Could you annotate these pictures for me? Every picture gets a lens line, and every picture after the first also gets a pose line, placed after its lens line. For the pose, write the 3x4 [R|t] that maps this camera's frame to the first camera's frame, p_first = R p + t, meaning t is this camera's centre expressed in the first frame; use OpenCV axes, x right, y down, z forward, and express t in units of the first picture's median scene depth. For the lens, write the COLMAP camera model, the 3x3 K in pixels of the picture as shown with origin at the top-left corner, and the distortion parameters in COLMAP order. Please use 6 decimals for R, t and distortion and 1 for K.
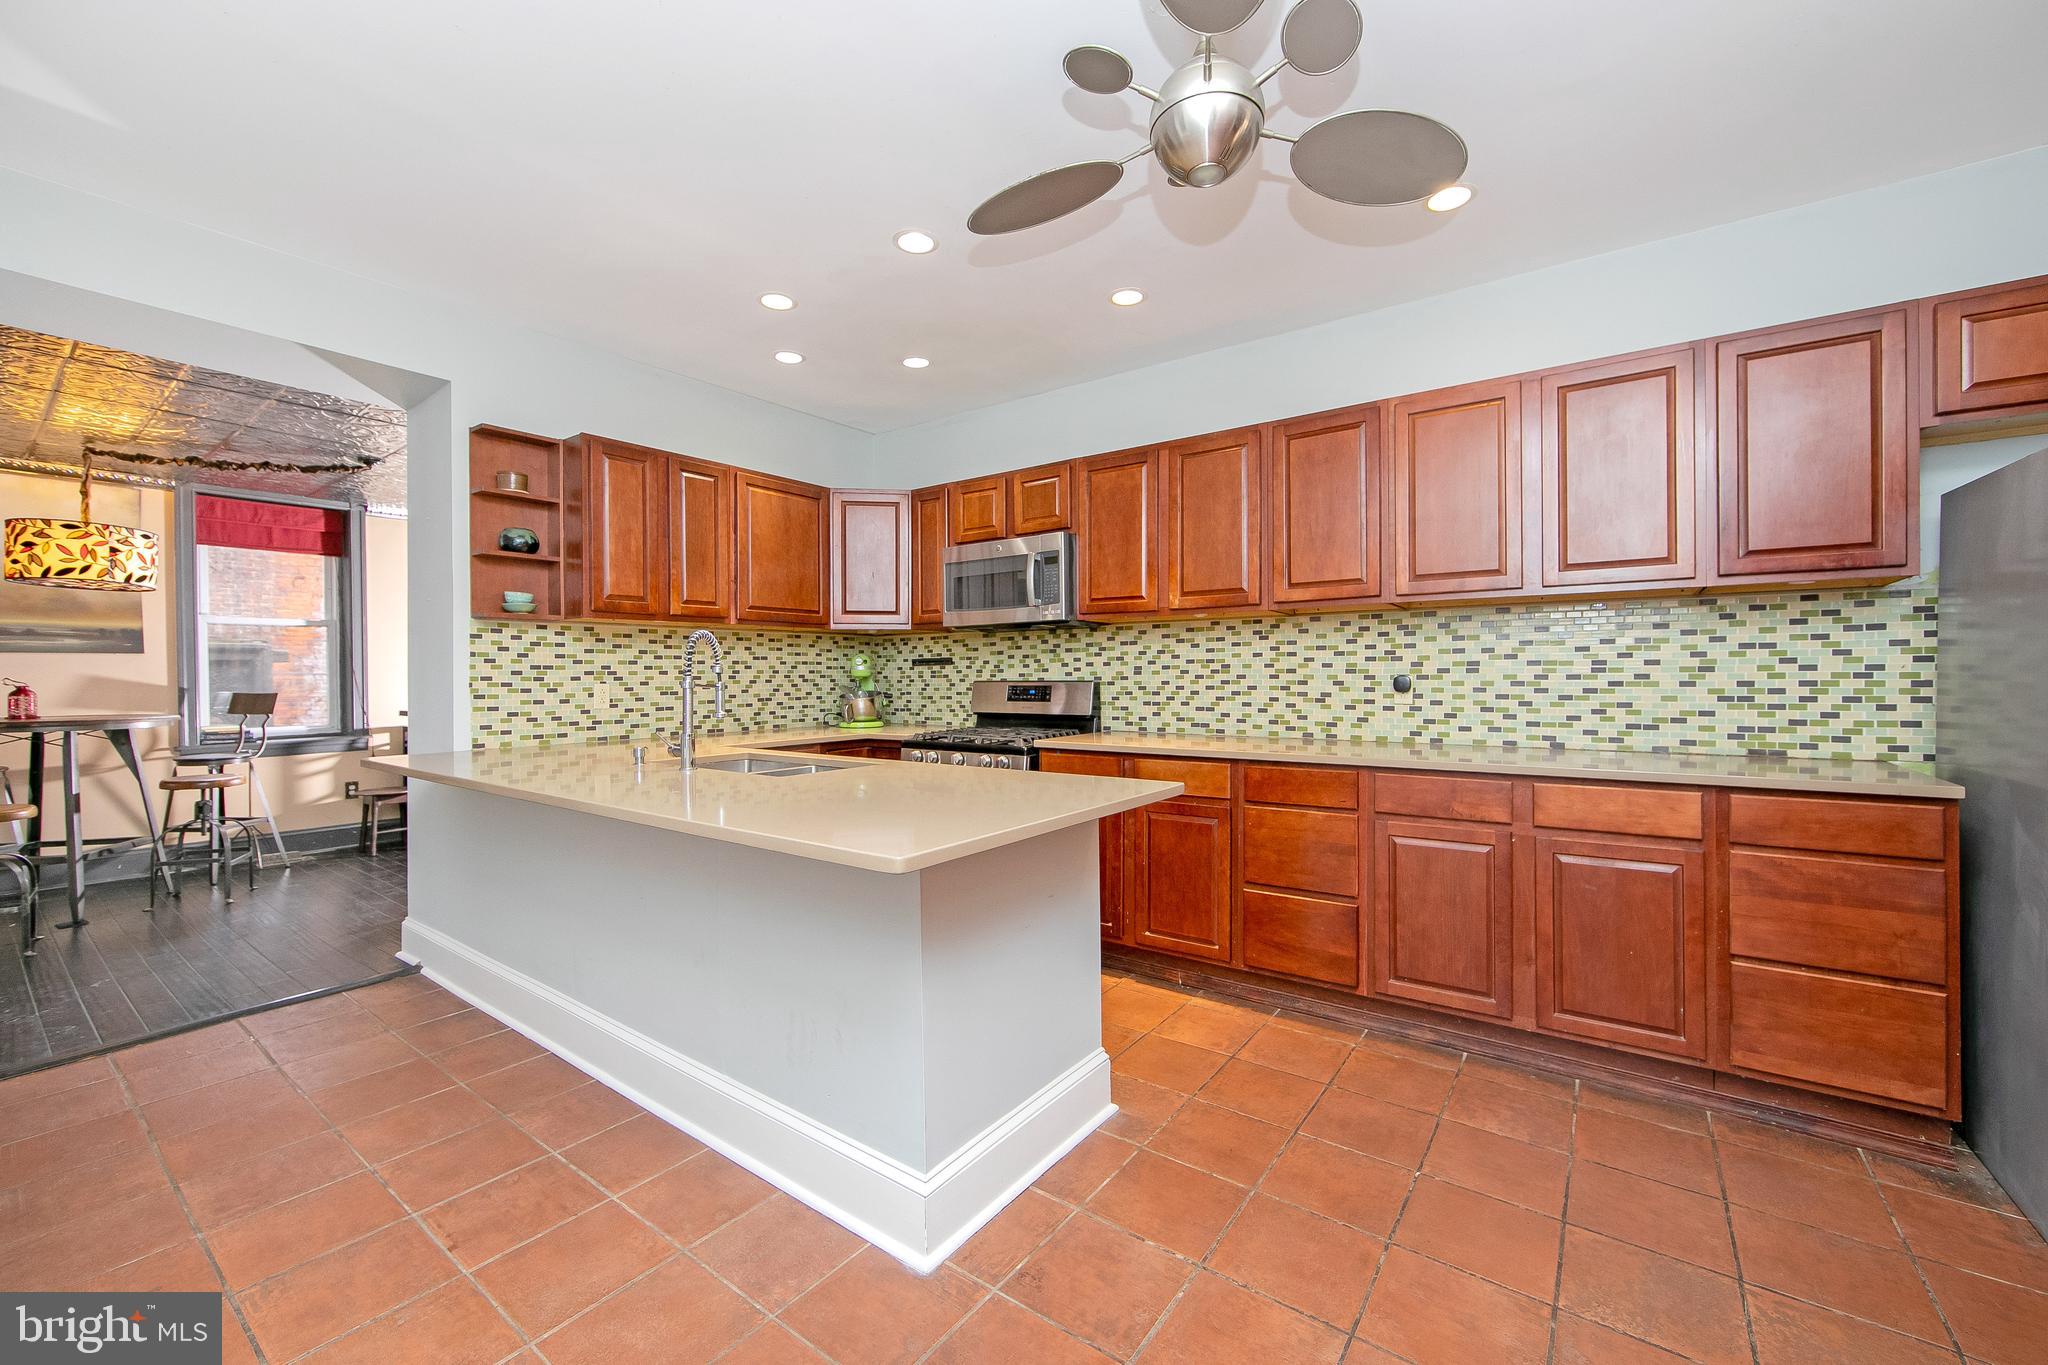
lens RADIAL K [[824.3, 0, 1037.1], [0, 824.3, 690.1], [0, 0, 1]] dist [-0.001603, -0.000109]
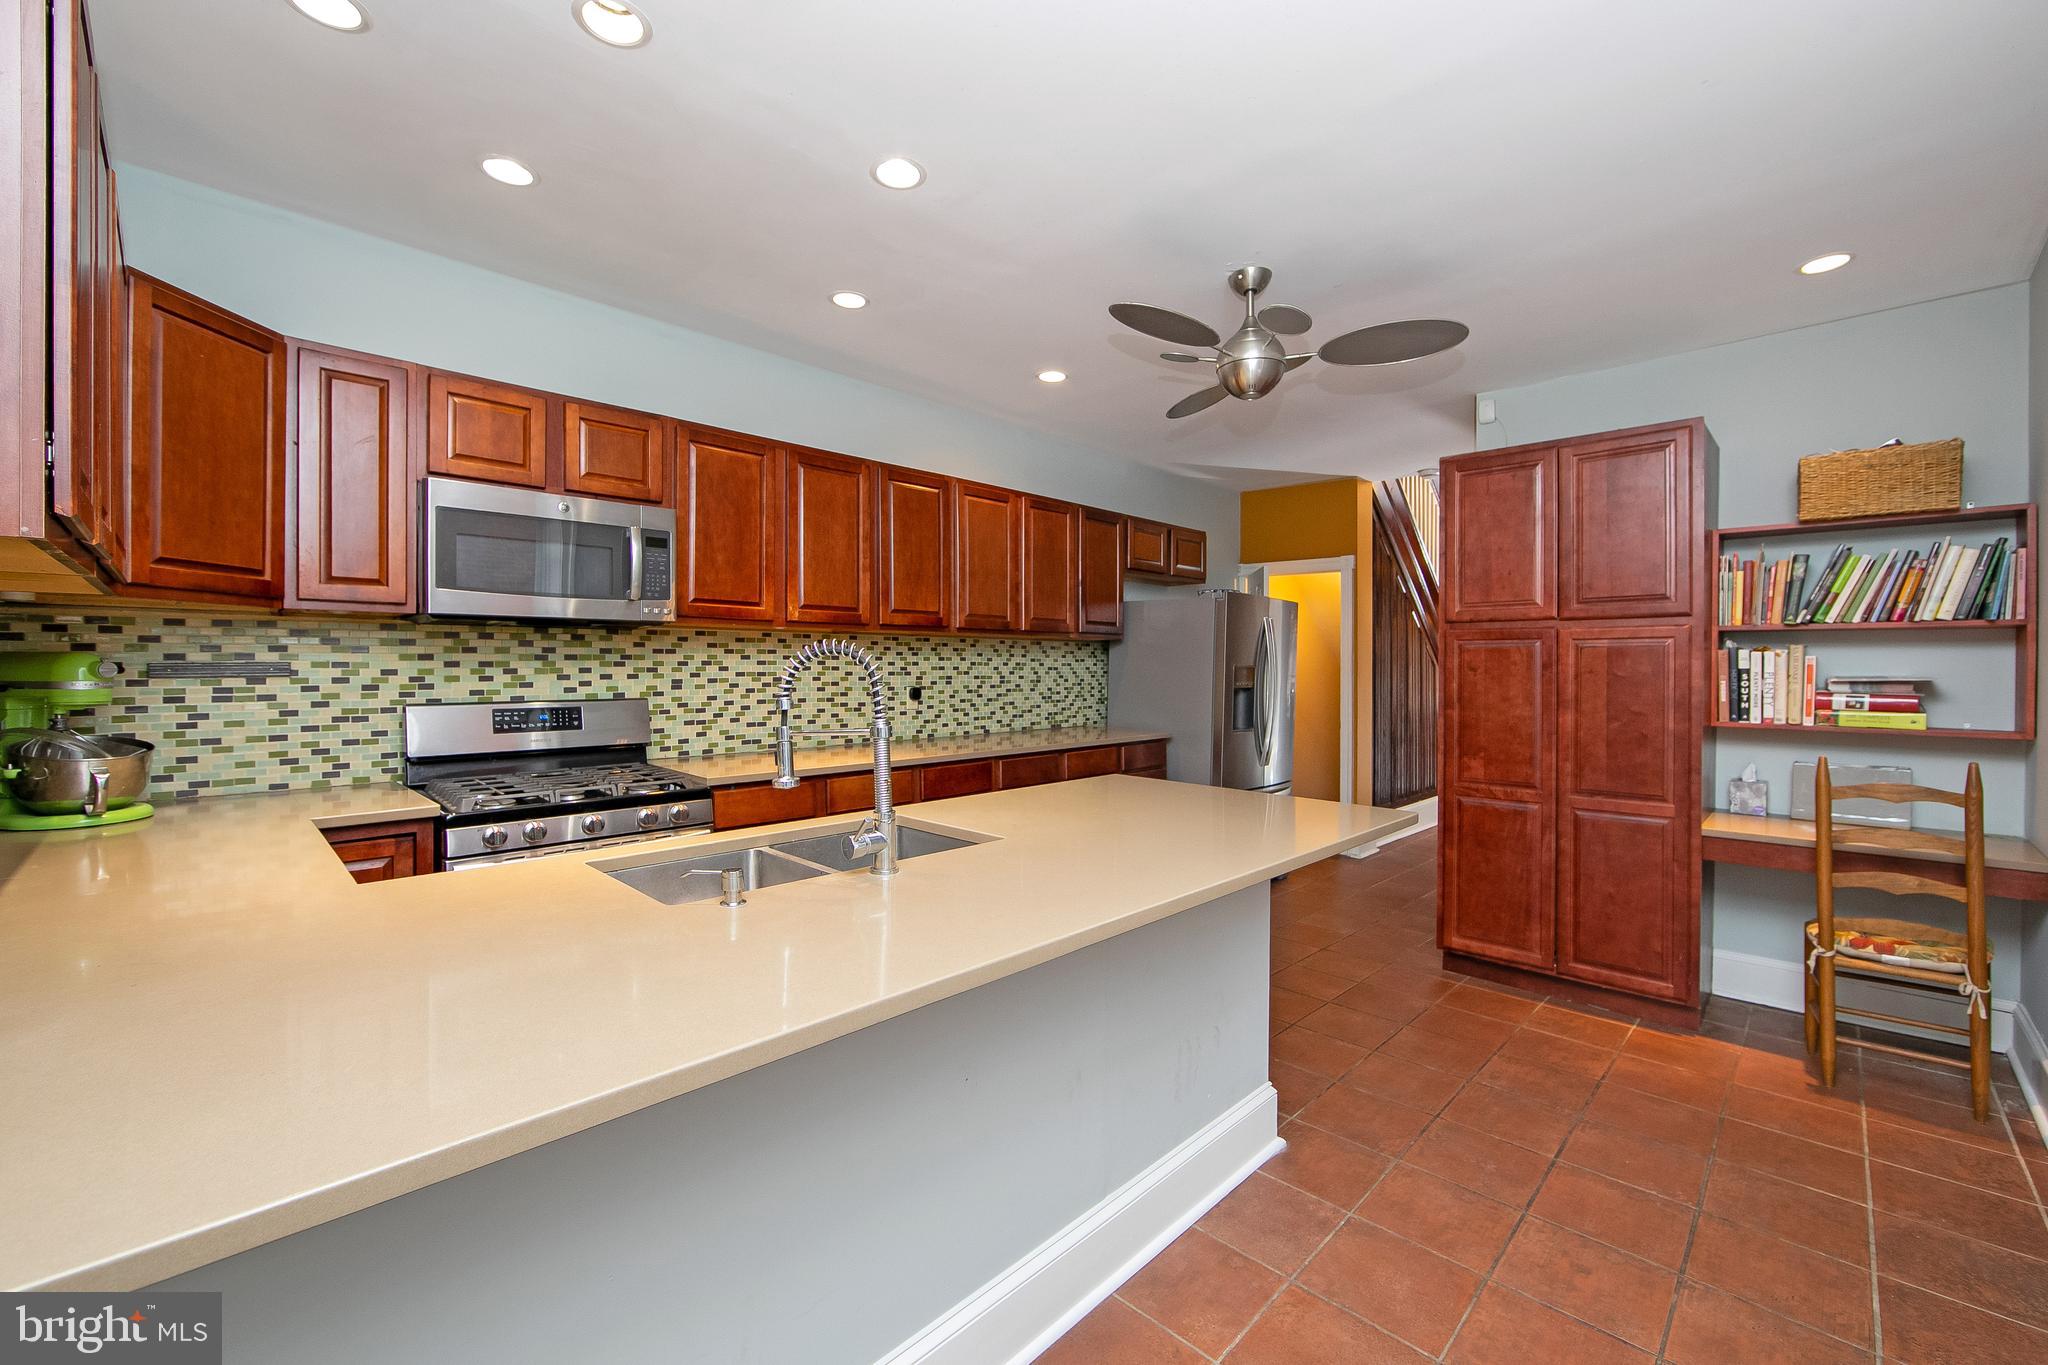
lens RADIAL K [[824.3, 0, 1037.1], [0, 824.3, 690.1], [0, 0, 1]] dist [-0.001603, -0.000109]
pose [[0.145897, -0.026205, 0.988953, -0.690104], [0.009604, 0.999640, 0.025071, -0.037437], [-0.989253, 0.005840, 0.146096, 0.544191]]
